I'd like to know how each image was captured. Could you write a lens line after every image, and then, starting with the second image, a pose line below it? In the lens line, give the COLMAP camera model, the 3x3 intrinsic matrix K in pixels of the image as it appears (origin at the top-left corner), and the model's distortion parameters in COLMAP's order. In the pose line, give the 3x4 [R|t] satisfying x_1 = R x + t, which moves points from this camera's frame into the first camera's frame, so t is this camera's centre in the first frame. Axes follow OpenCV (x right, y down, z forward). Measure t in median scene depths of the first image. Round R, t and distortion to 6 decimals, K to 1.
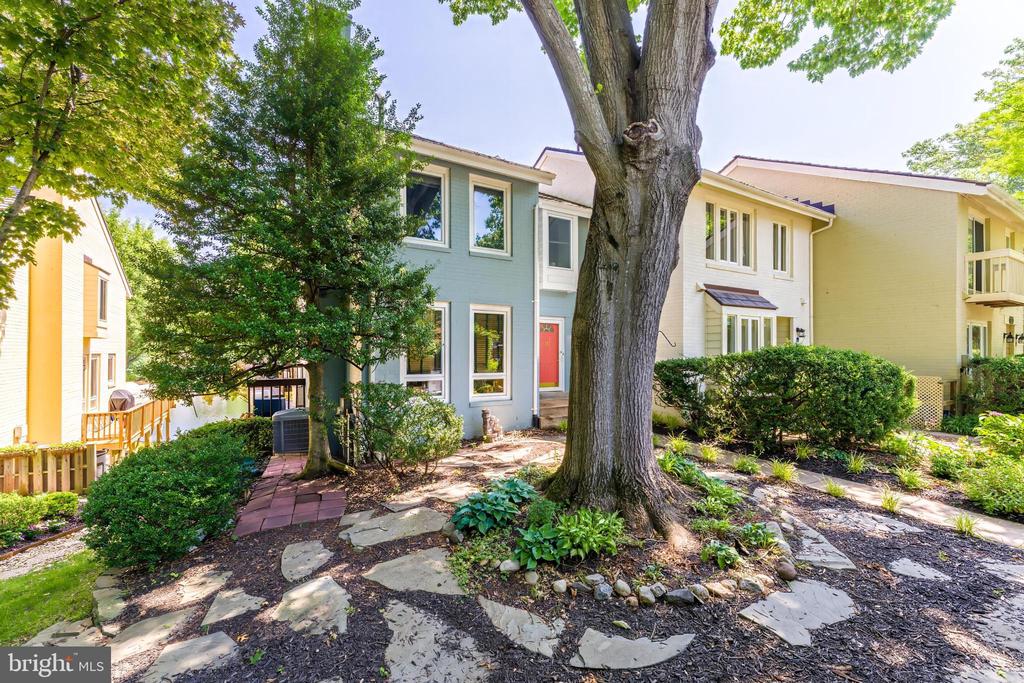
lens RADIAL K [[412.0, 0, 517.1], [0, 412.0, 340.4], [0, 0, 1]] dist [0.000332, 0.000163]
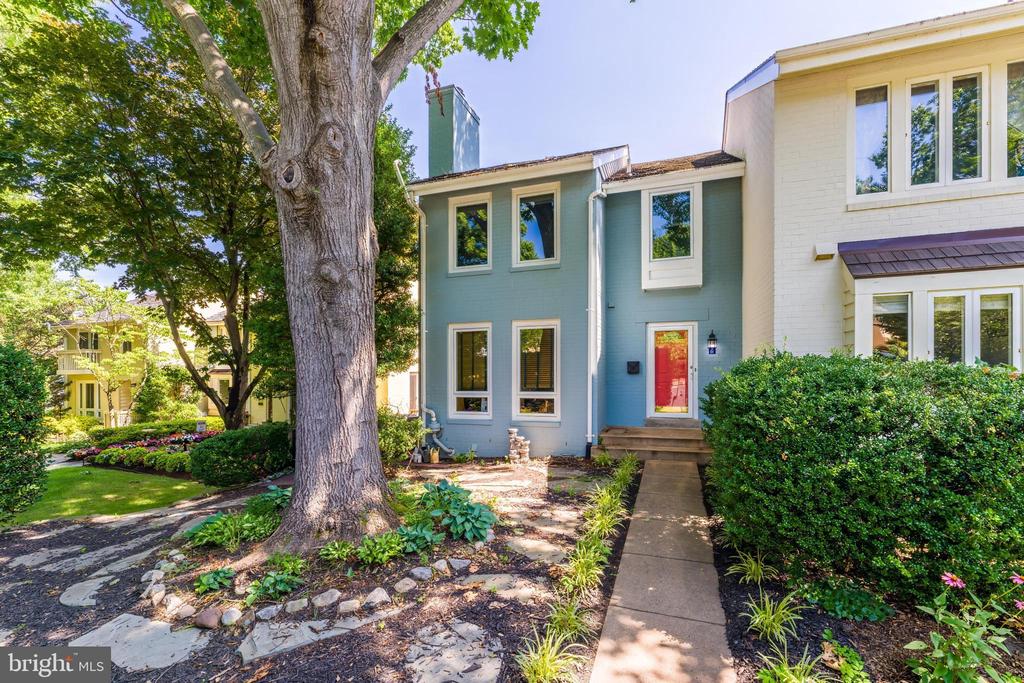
lens RADIAL K [[425.6, 0, 511.6], [0, 425.6, 359.9], [0, 0, 1]] dist [0.000091, -0.000075]
pose [[0.666152, -0.024465, -0.745415, 0.614865], [0.038120, 0.999272, 0.001270, 0.002681], [0.744842, -0.029261, 0.666599, 0.299206]]
